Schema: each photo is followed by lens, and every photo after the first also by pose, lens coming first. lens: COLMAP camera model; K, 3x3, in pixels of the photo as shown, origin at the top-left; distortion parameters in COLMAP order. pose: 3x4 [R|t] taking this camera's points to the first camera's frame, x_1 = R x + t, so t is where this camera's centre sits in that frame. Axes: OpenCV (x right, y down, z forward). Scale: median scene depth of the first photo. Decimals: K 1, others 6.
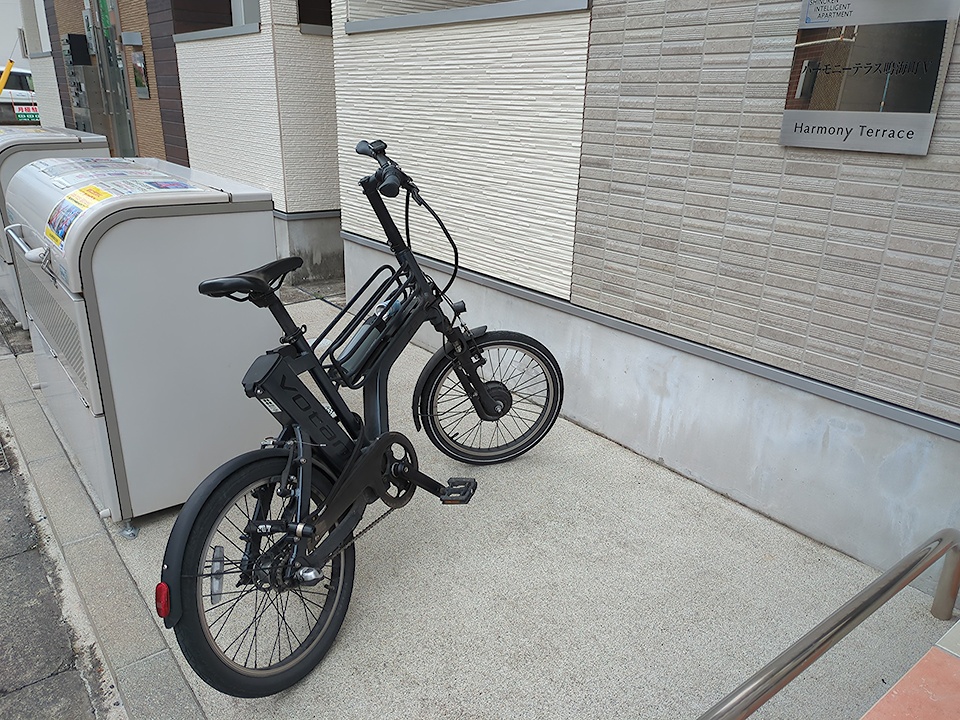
lens RADIAL K [[722.4, 0, 482.2], [0, 722.4, 362.7], [0, 0, 1]] dist [0.024084, -0.004393]
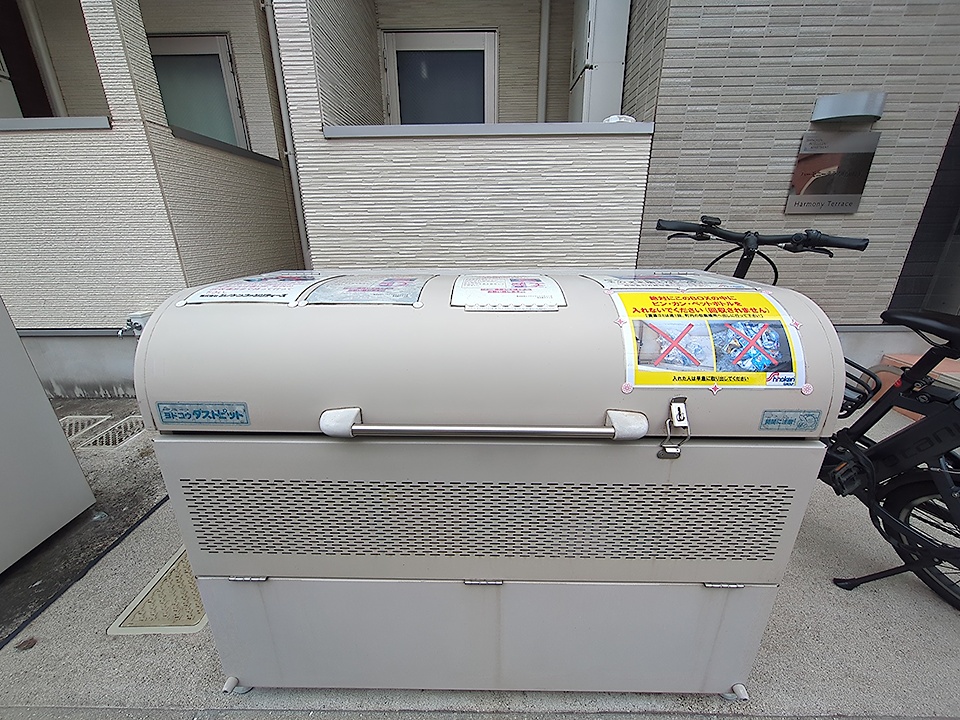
lens RADIAL K [[390.1, 0, 479.7], [0, 390.1, 361.2], [0, 0, 1]] dist [-0.002731, 0.000308]
pose [[0.627067, -0.282635, 0.725881, -0.716496], [0.288831, 0.949791, 0.120306, -0.204729], [-0.723438, 0.134217, 0.677217, 0.674154]]
